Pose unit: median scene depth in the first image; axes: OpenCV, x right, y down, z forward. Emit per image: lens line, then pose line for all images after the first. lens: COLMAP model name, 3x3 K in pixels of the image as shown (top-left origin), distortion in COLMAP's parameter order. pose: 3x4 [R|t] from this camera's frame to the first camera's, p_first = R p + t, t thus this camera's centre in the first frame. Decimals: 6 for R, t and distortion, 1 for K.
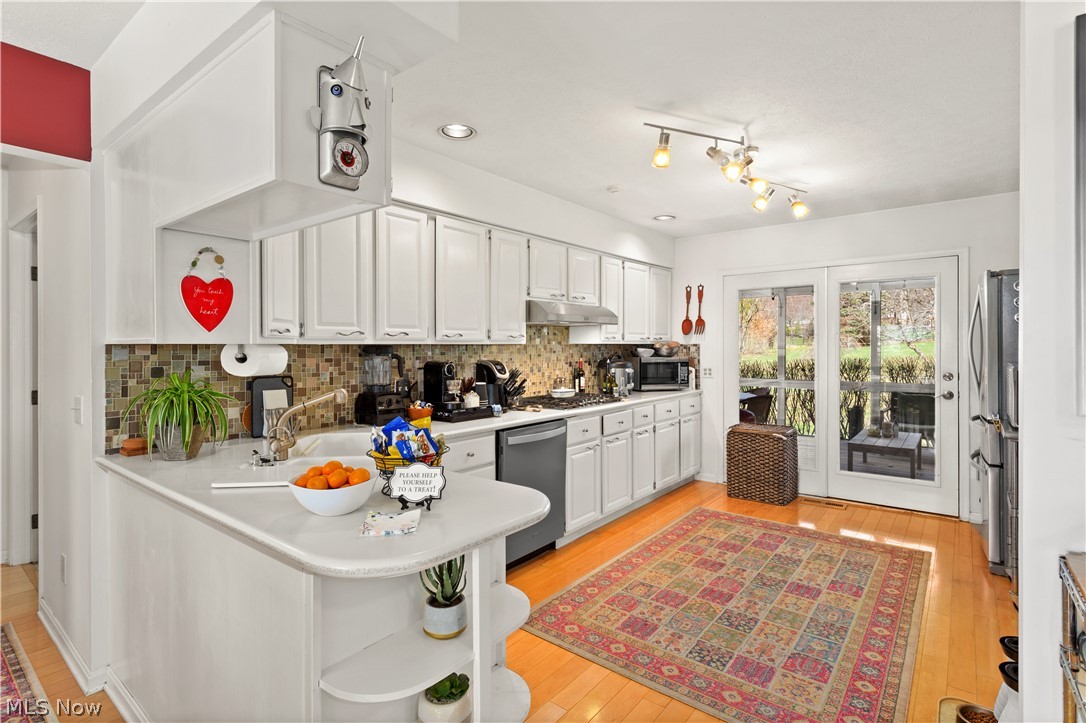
lens RADIAL K [[526.8, 0, 544.4], [0, 526.8, 349.8], [0, 0, 1]] dist [-0.000979, 0.001173]
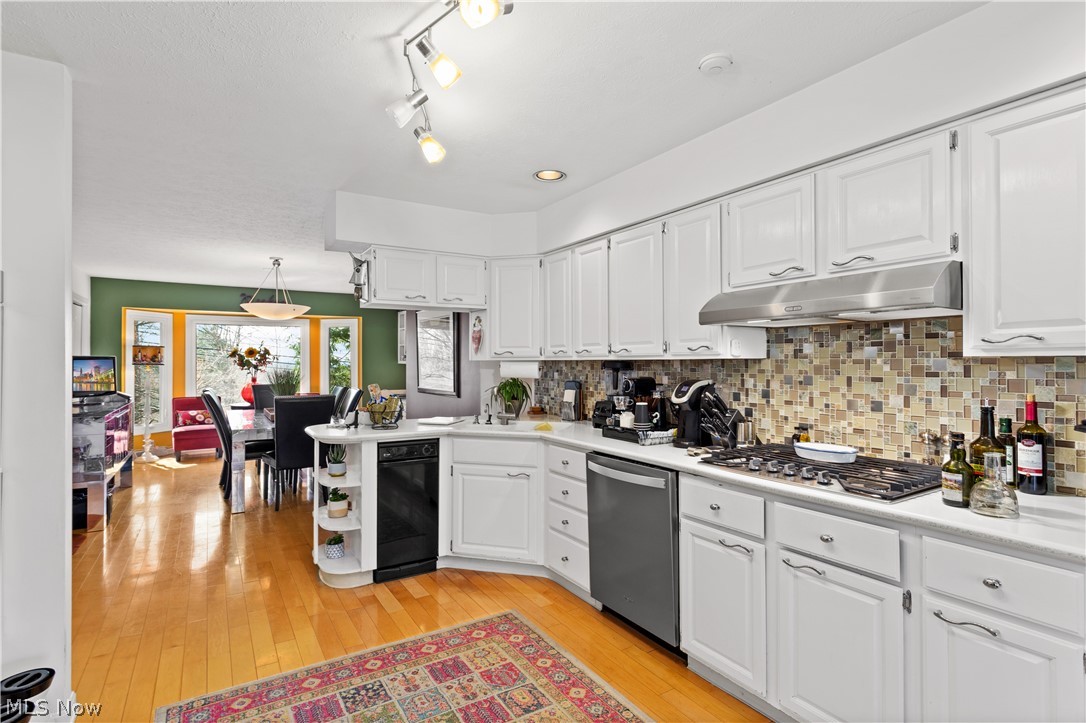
lens RADIAL K [[526.8, 0, 542.0], [0, 526.8, 361.9], [0, 0, 1]] dist [-0.000979, 0.001173]
pose [[-0.325188, 0.003887, -0.945641, 0.930650], [-0.004923, 0.999971, 0.005803, -0.013020], [0.945637, 0.006543, -0.325160, 1.362593]]
